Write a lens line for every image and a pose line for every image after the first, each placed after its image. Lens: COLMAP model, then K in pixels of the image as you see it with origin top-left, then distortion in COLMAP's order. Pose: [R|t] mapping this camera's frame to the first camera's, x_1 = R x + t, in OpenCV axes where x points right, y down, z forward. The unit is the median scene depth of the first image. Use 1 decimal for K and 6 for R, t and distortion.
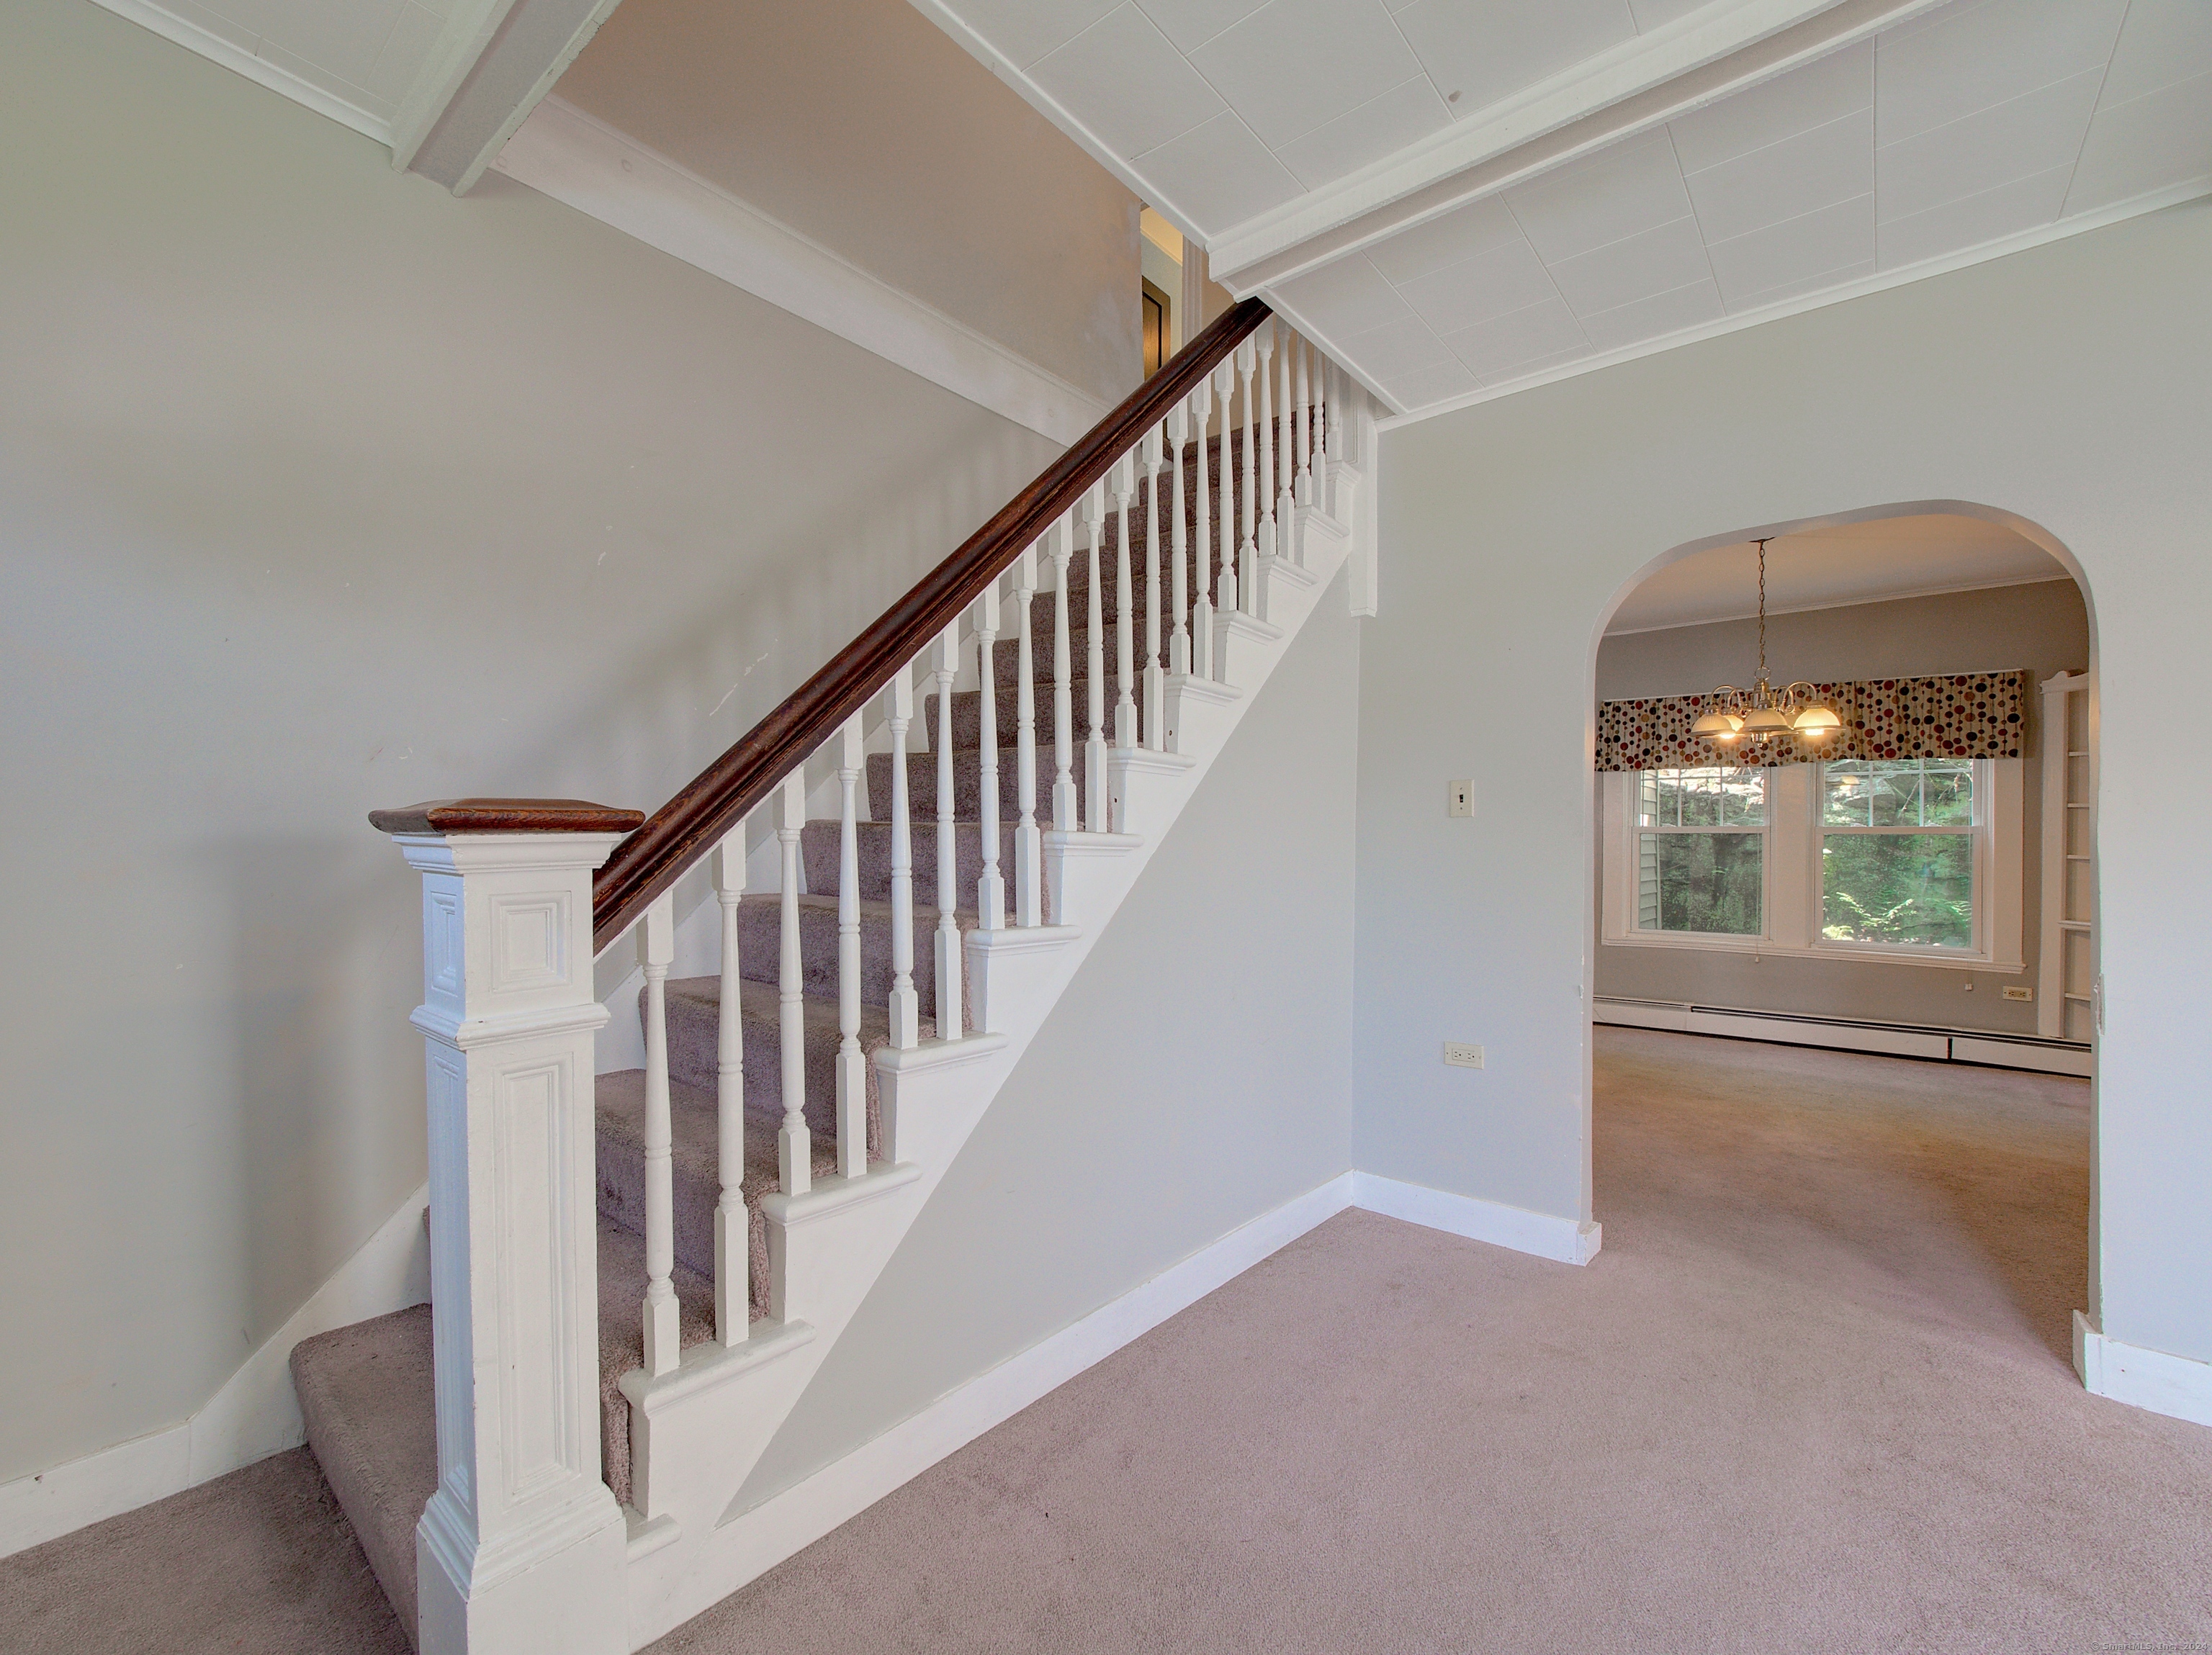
lens RADIAL K [[953.3, 0, 1101.8], [0, 953.3, 832.1], [0, 0, 1]] dist [0.000600, -0.021373]
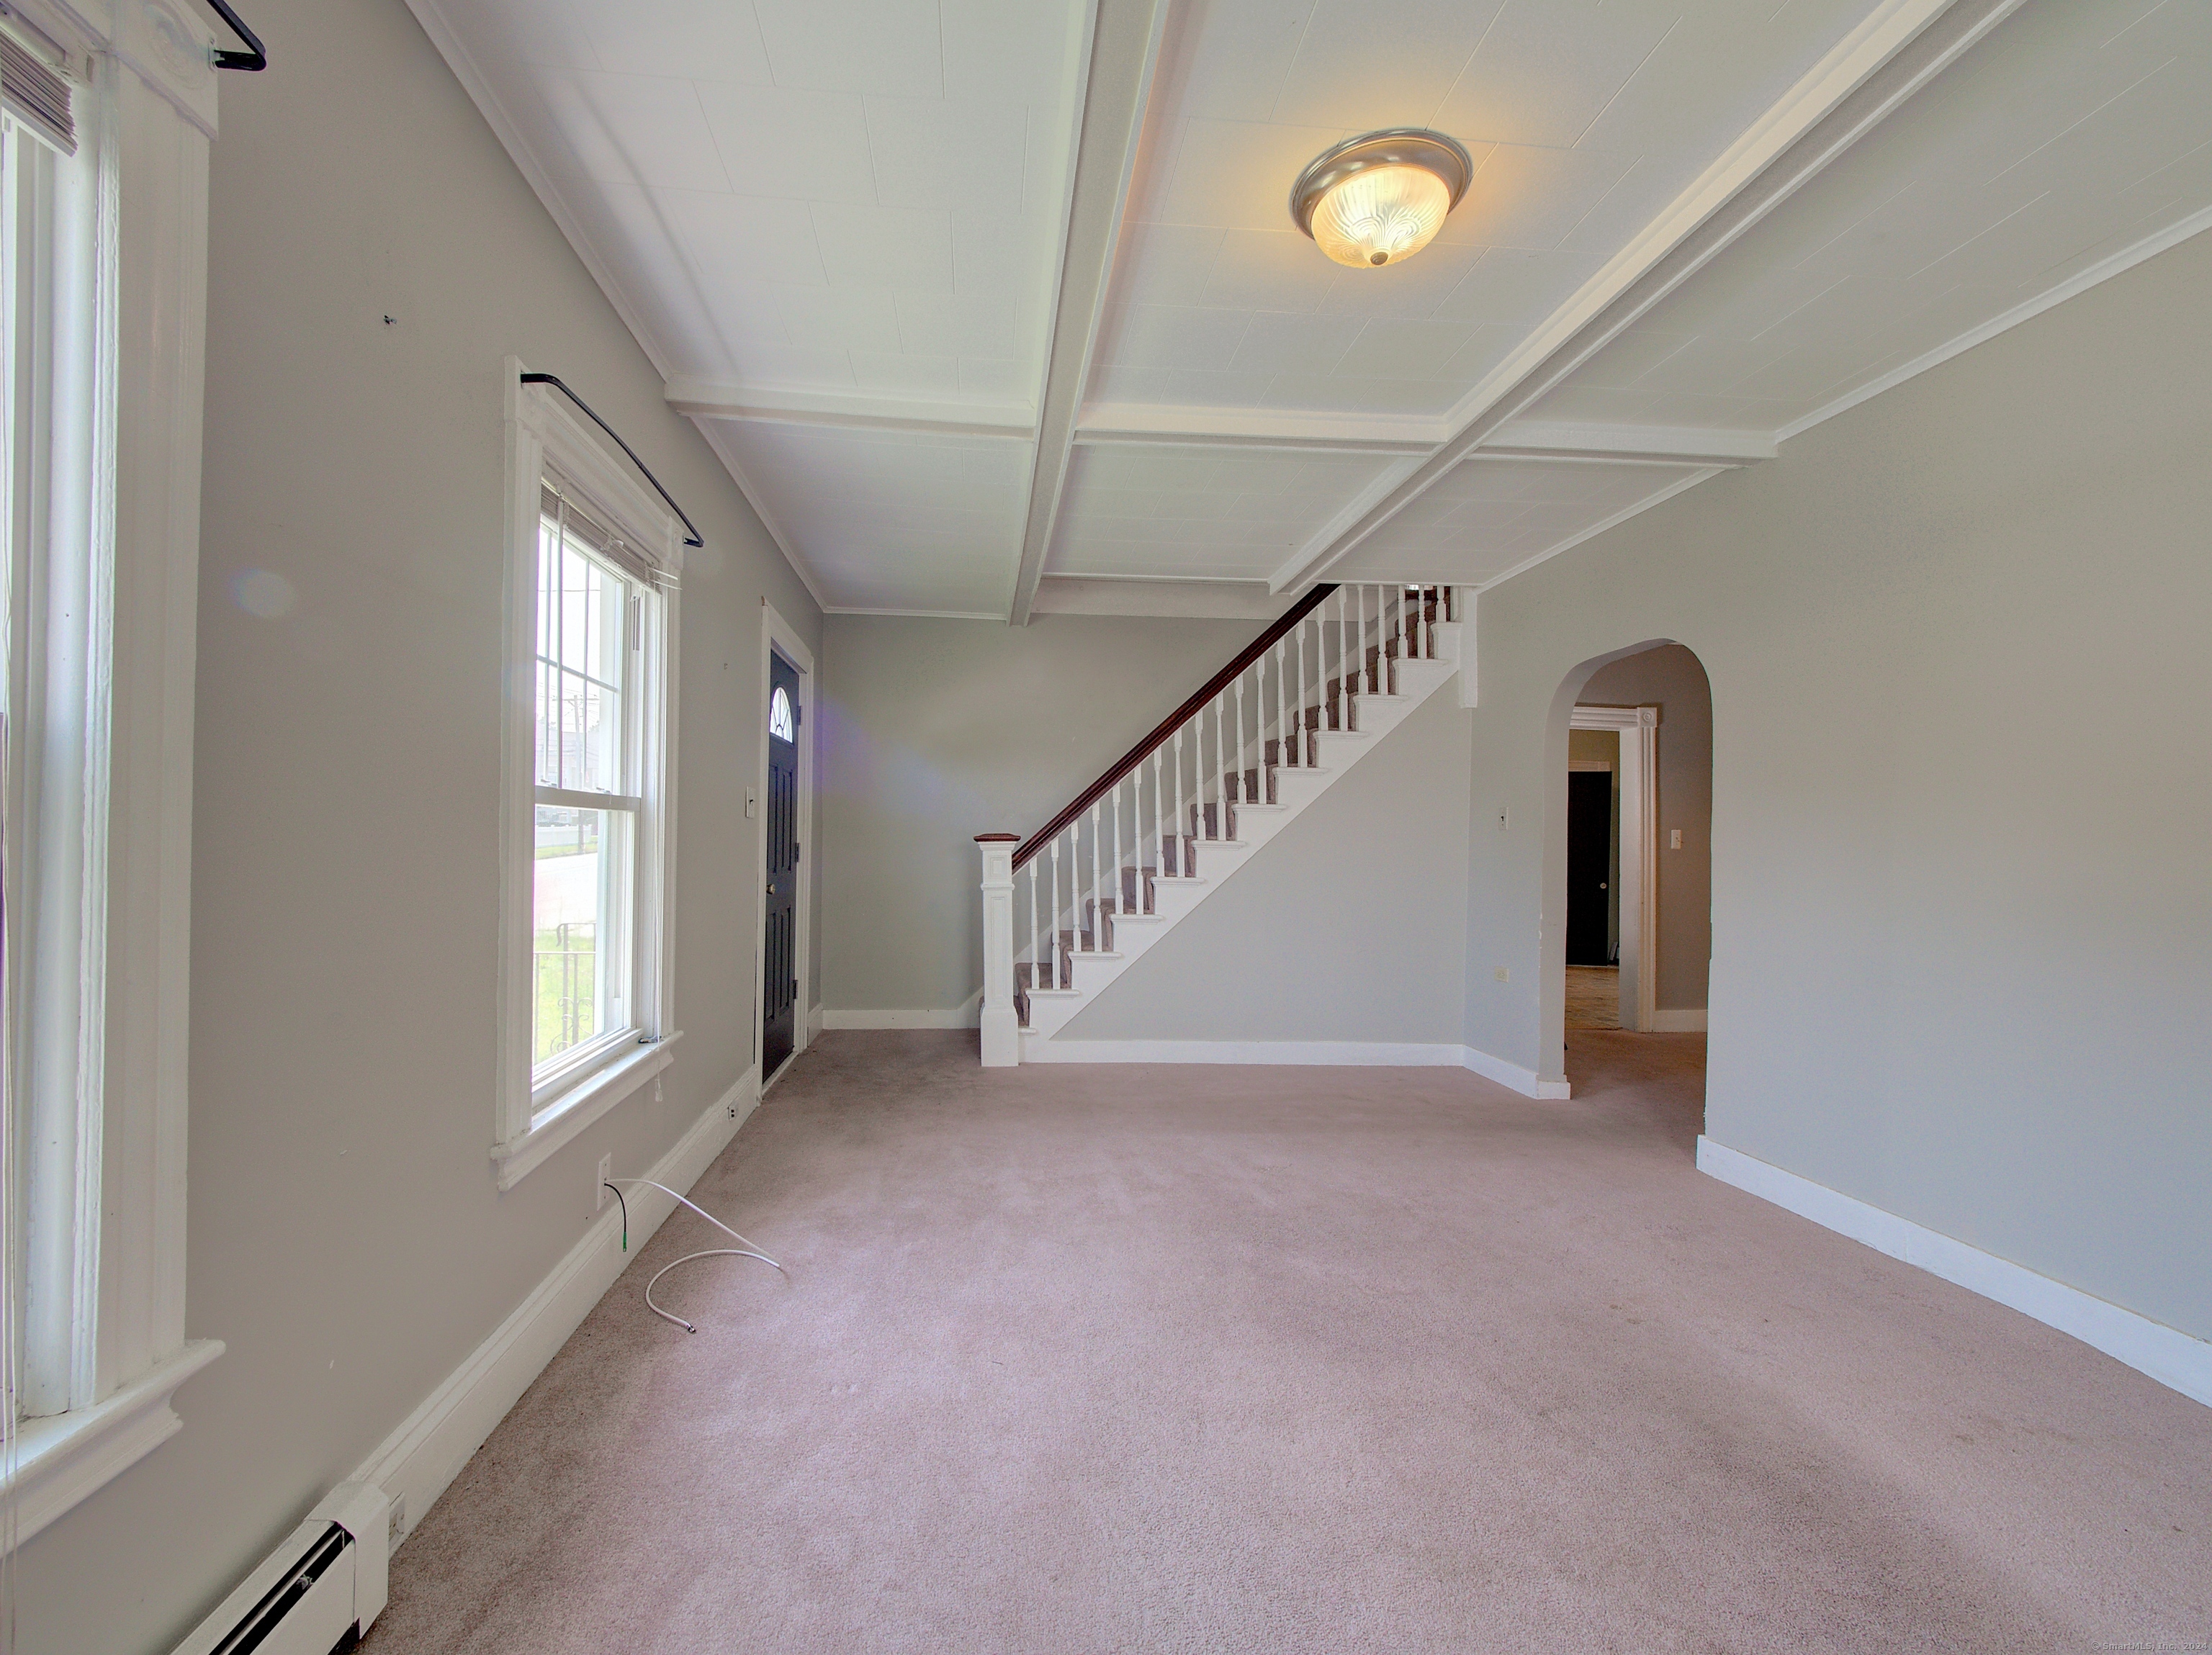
lens RADIAL K [[953.3, 0, 1101.8], [0, 953.3, 832.1], [0, 0, 1]] dist [0.000600, -0.021373]
pose [[0.747057, -0.015945, -0.664568, 2.039212], [0.006510, 0.999840, -0.016670, 0.022504], [0.664728, 0.008127, 0.747041, -1.471249]]
